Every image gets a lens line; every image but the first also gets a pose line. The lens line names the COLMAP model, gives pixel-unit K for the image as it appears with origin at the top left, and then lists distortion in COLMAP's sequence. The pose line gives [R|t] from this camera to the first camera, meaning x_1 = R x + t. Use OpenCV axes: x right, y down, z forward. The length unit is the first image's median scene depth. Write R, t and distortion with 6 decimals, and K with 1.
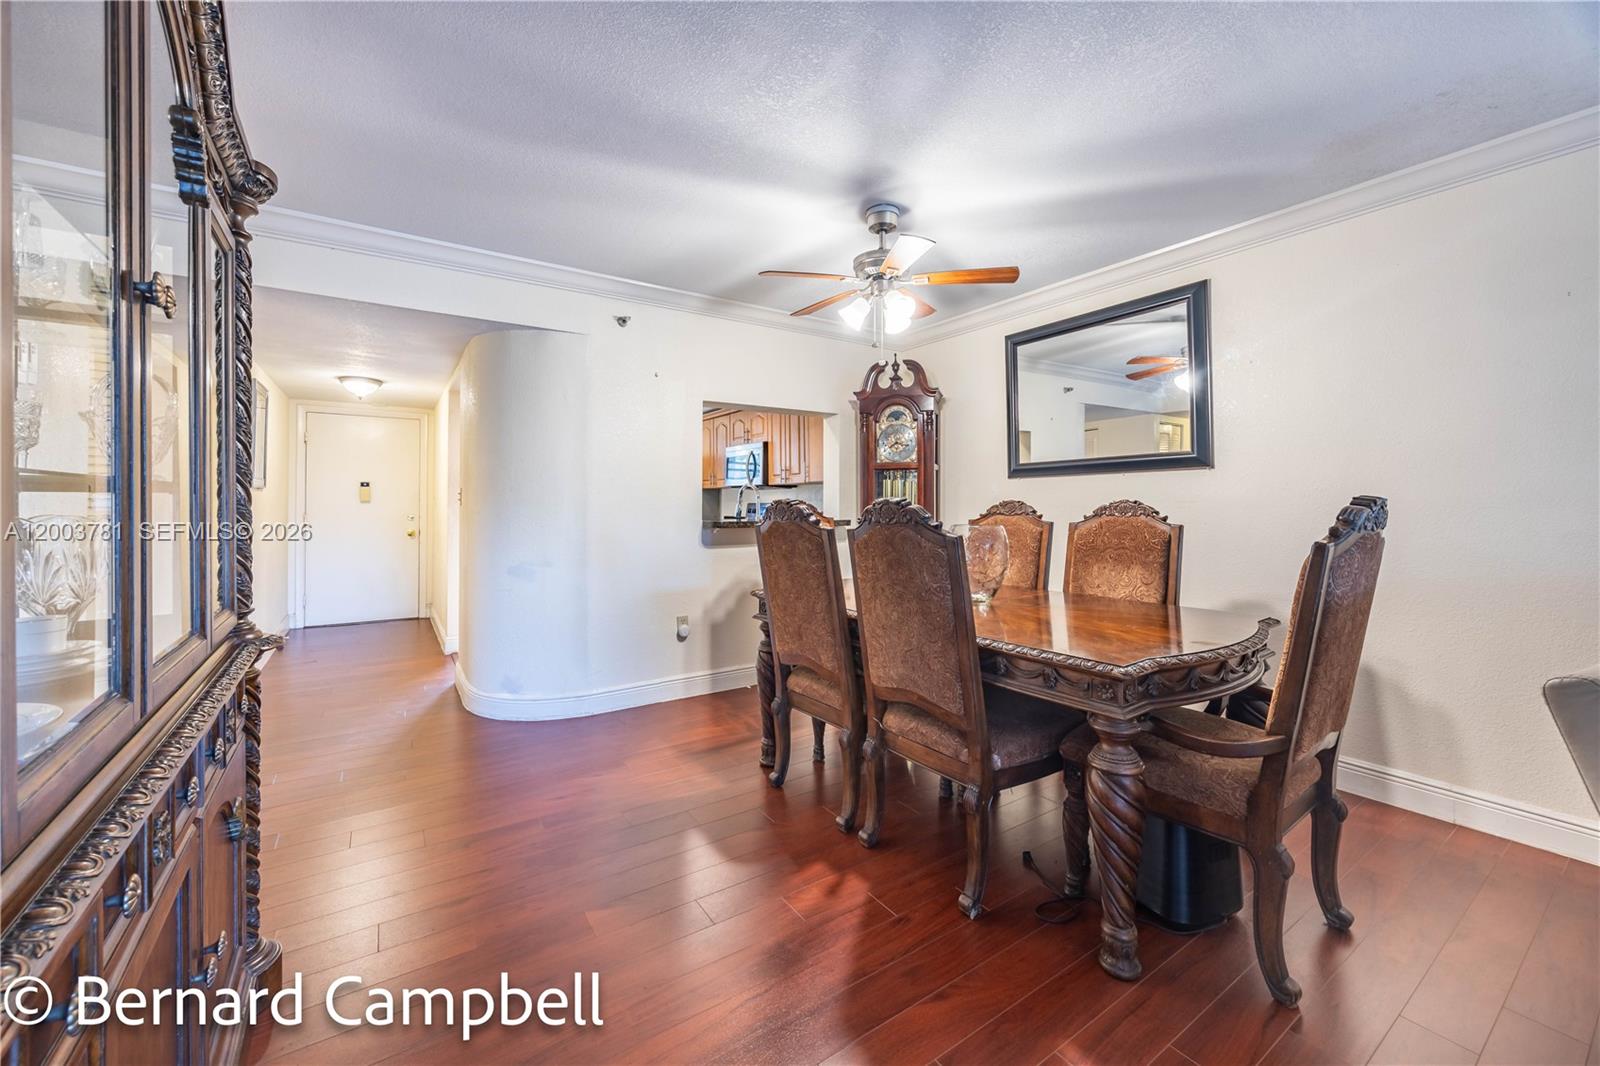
lens RADIAL K [[612.0, 0, 801.3], [0, 612.0, 505.1], [0, 0, 1]] dist [-0.004070, 0.001255]
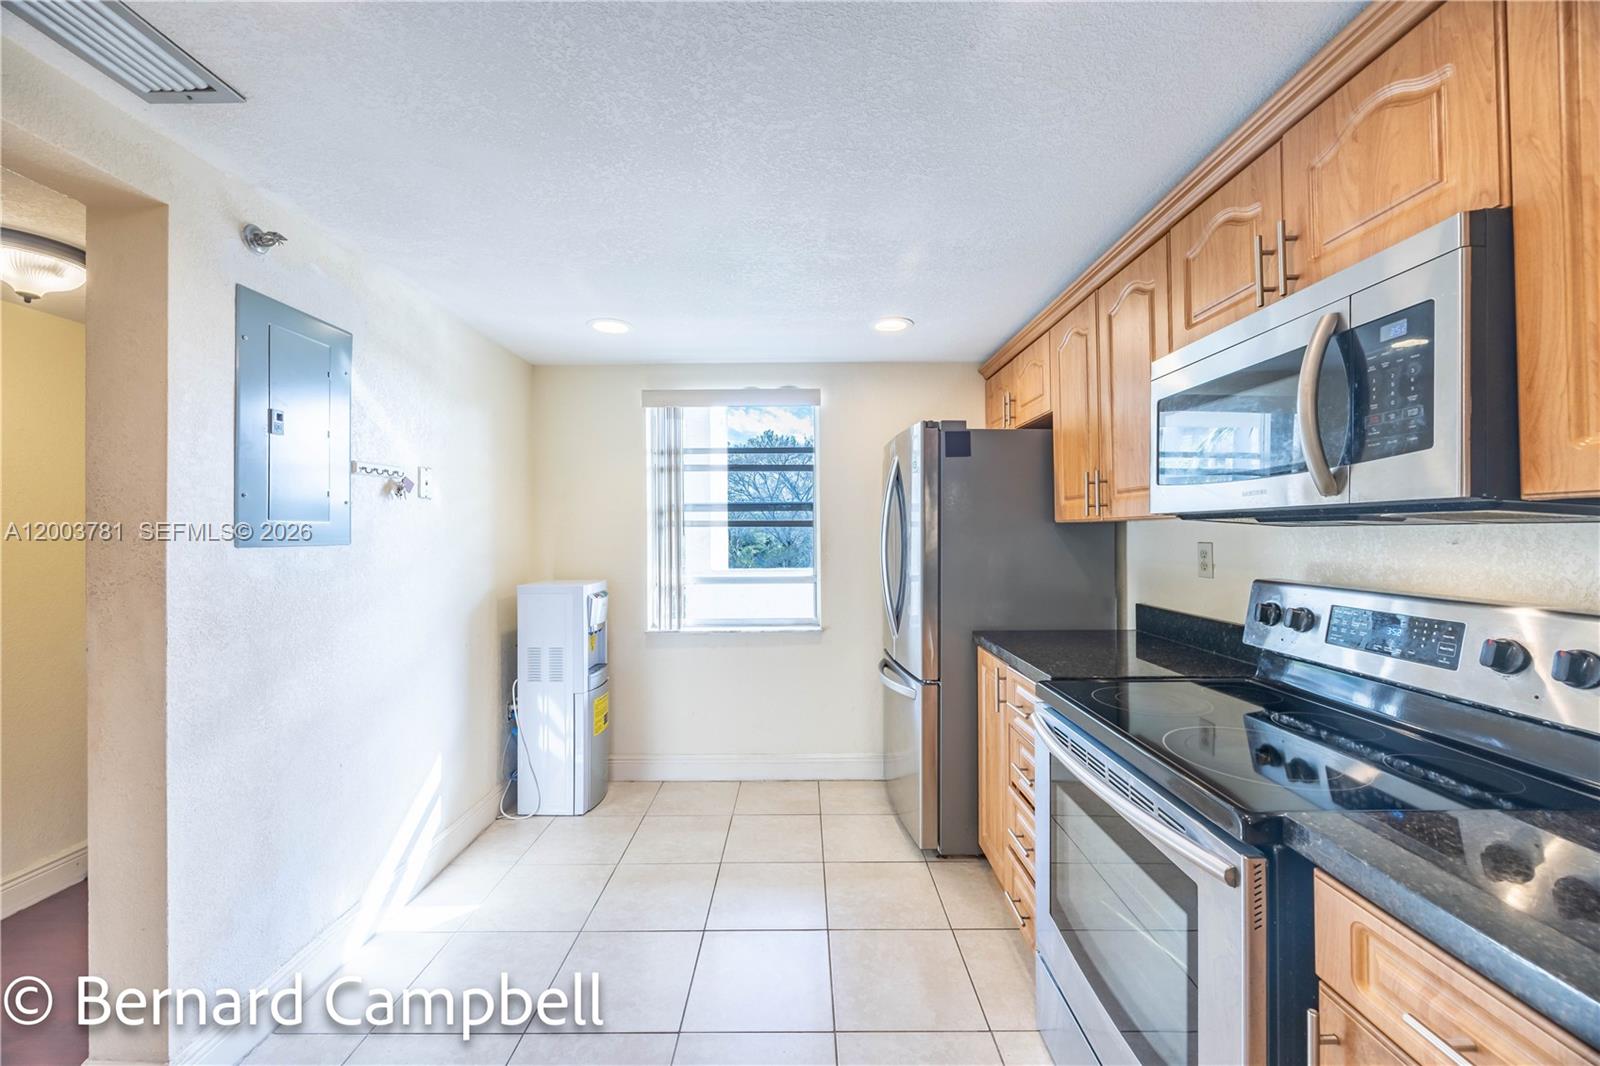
lens RADIAL K [[612.0, 0, 799.3], [0, 612.0, 524.3], [0, 0, 1]] dist [-0.004070, 0.001255]
pose [[0.837369, -0.014335, -0.546451, -0.258146], [0.005168, 0.999819, -0.018309, -0.053600], [0.546614, 0.012507, 0.837291, 1.683807]]
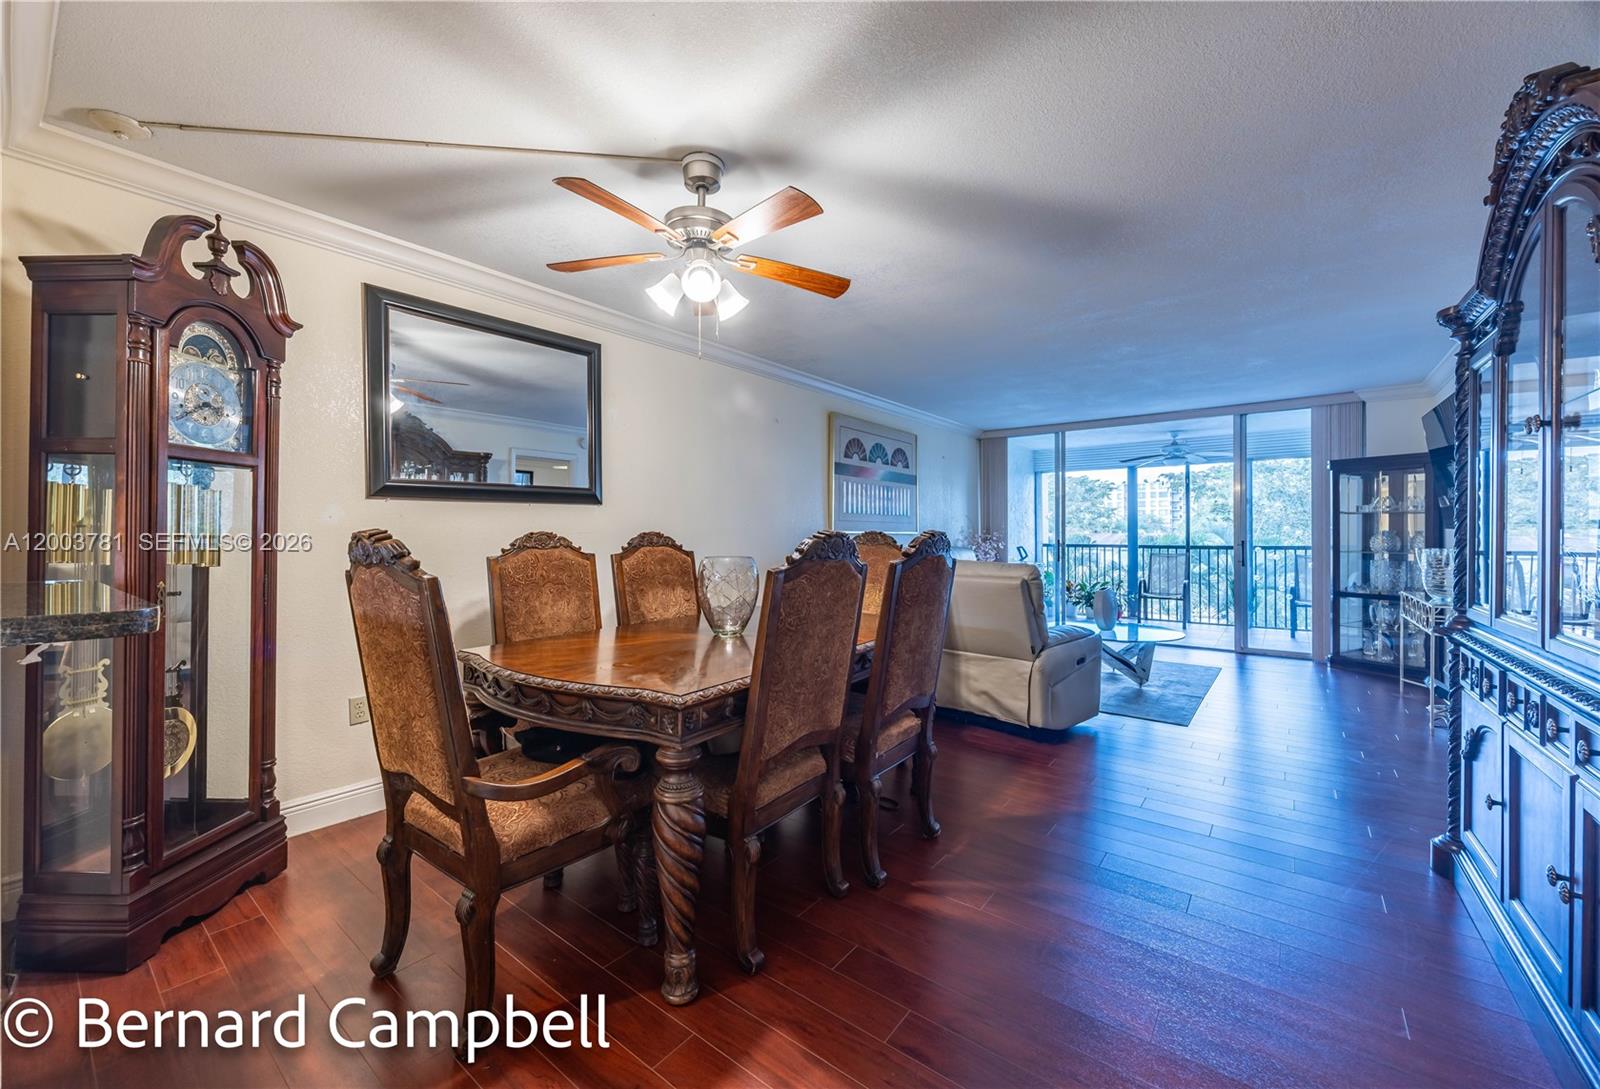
lens RADIAL K [[626.9, 0, 787.2], [0, 626.9, 531.4], [0, 0, 1]] dist [-0.011724, -0.000042]
pose [[-0.318072, -0.003672, 0.948060, -0.665211], [0.000100, 0.999992, 0.003907, -0.014562], [-0.948067, 0.001337, -0.318069, 1.156882]]
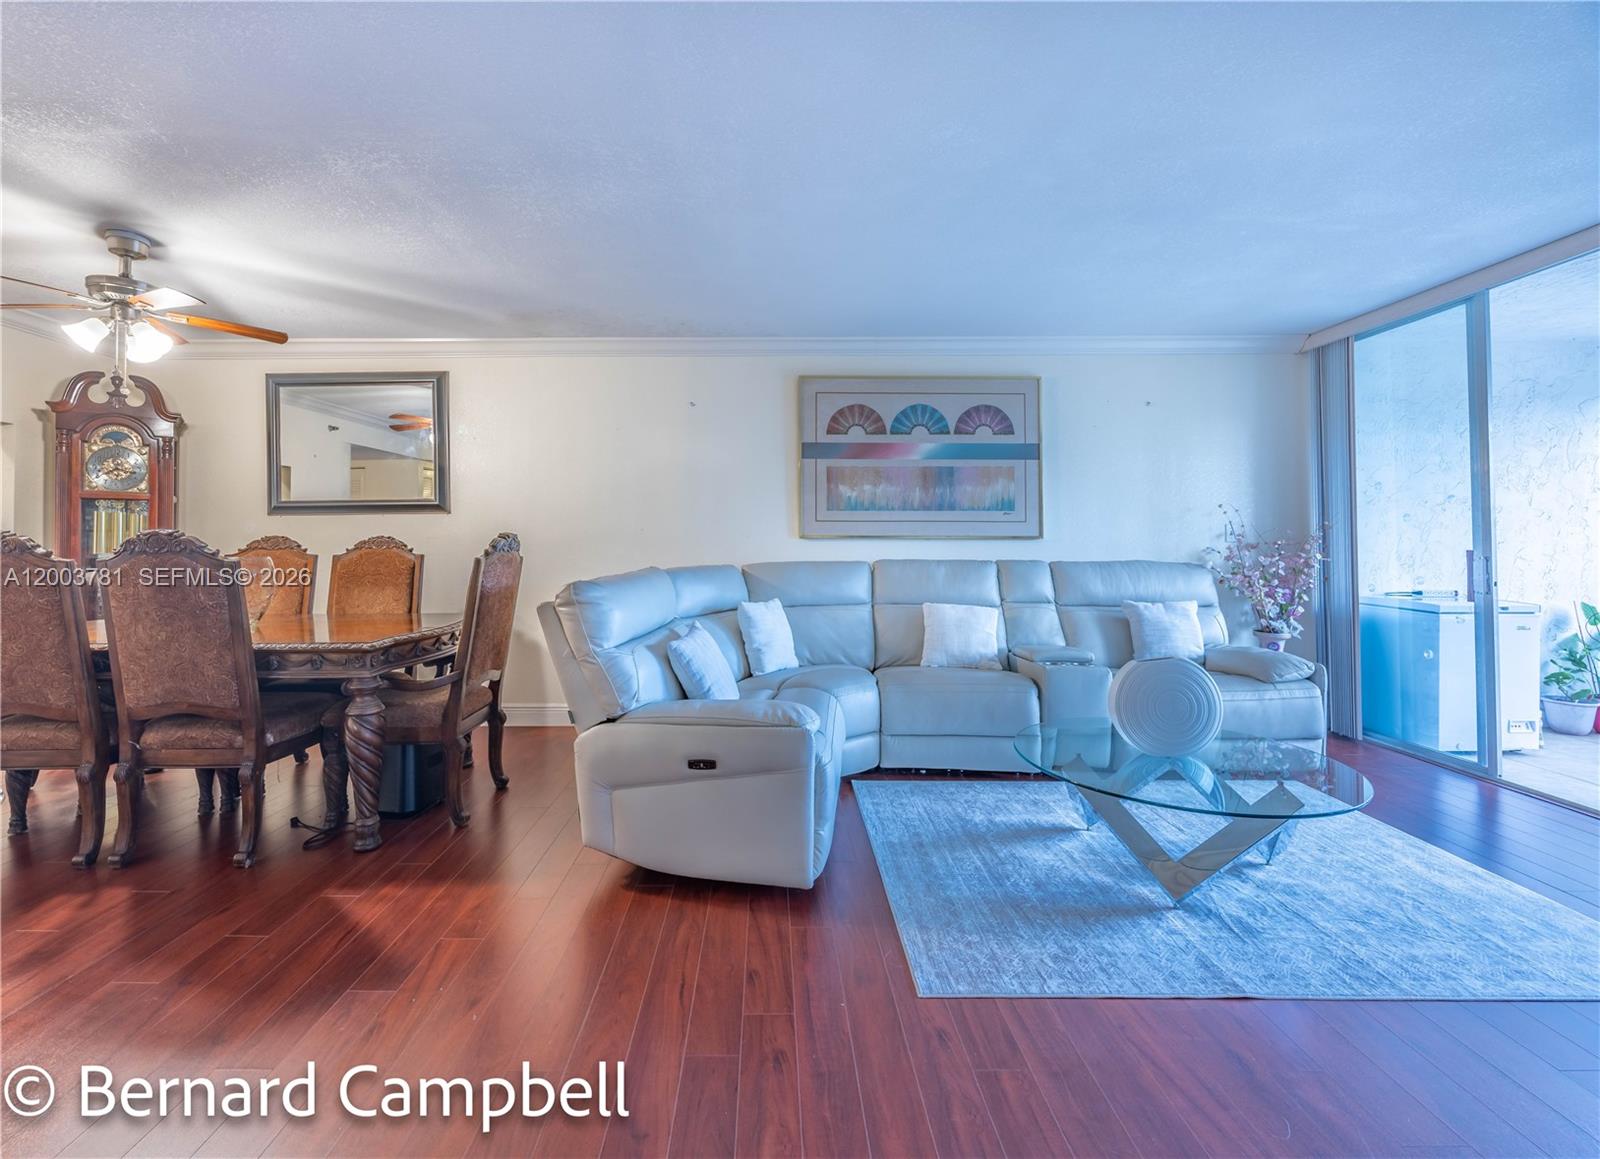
lens RADIAL K [[688.6, 0, 763.2], [0, 688.6, 534.6], [0, 0, 1]] dist [-0.000035, -0.000510]
pose [[0.564629, 0.013010, 0.825242, -0.199745], [0.002713, 0.999841, -0.017618, 0.015693], [-0.825341, 0.012187, 0.564504, -0.459327]]
